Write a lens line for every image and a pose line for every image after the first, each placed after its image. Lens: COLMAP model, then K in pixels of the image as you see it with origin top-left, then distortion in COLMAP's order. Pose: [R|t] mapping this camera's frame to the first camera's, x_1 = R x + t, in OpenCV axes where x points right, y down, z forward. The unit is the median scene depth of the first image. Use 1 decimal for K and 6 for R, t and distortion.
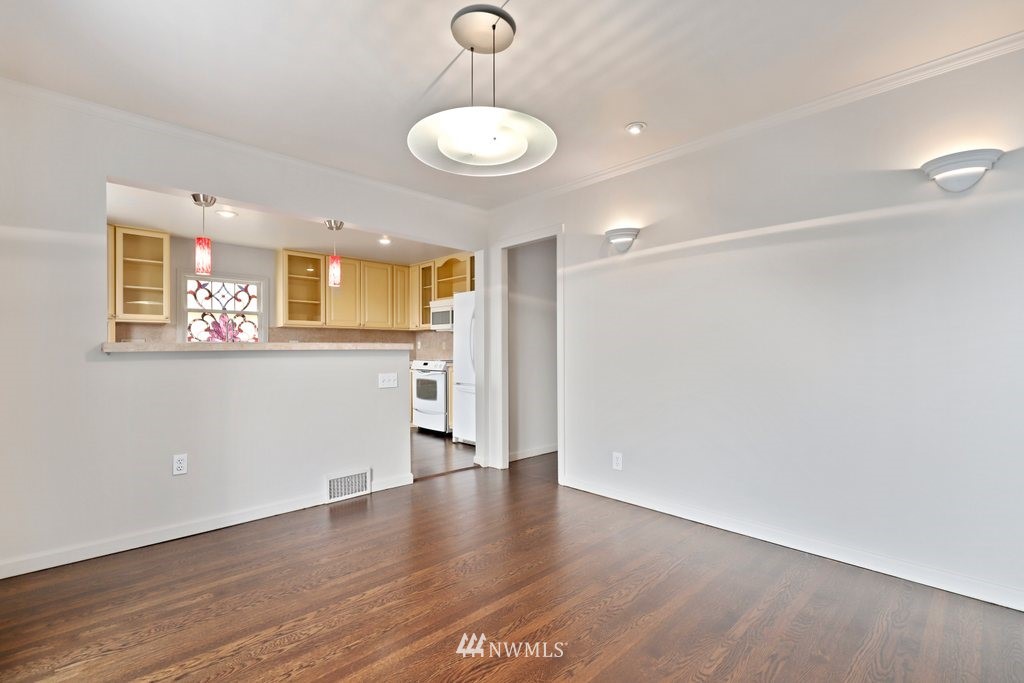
lens RADIAL K [[463.6, 0, 510.7], [0, 463.6, 347.6], [0, 0, 1]] dist [0.000008, 0.000272]
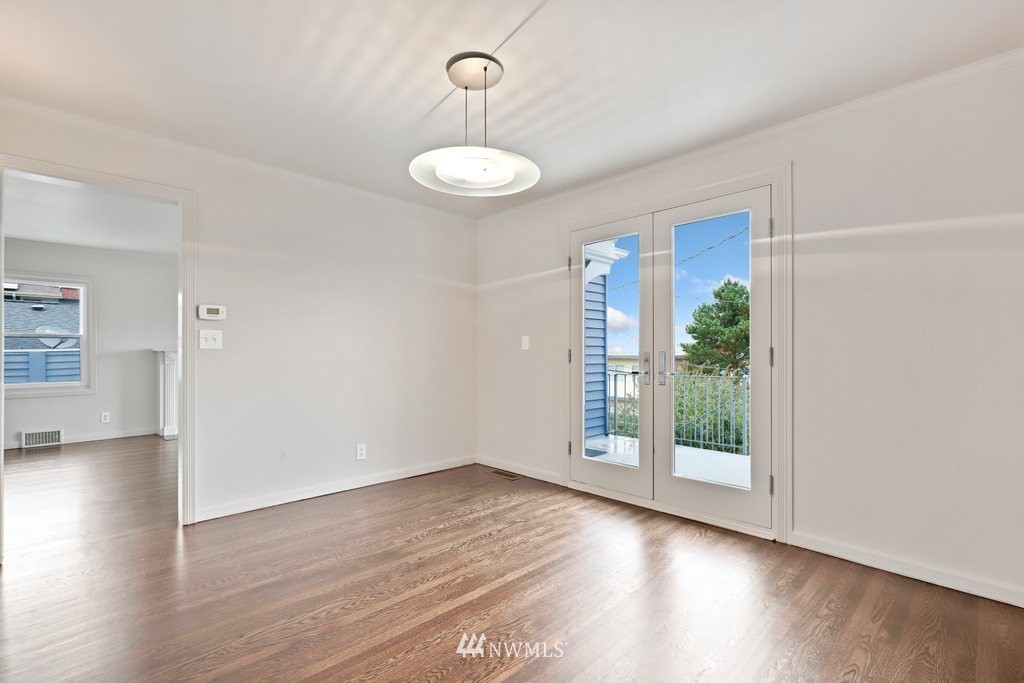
lens RADIAL K [[465.2, 0, 514.1], [0, 465.2, 352.2], [0, 0, 1]] dist [0.001181, 0.000056]
pose [[-0.999834, 0.000213, -0.018204, -0.043296], [0.000349, 0.999972, -0.007487, 0.003432], [0.018202, -0.007493, -0.999806, 0.693785]]
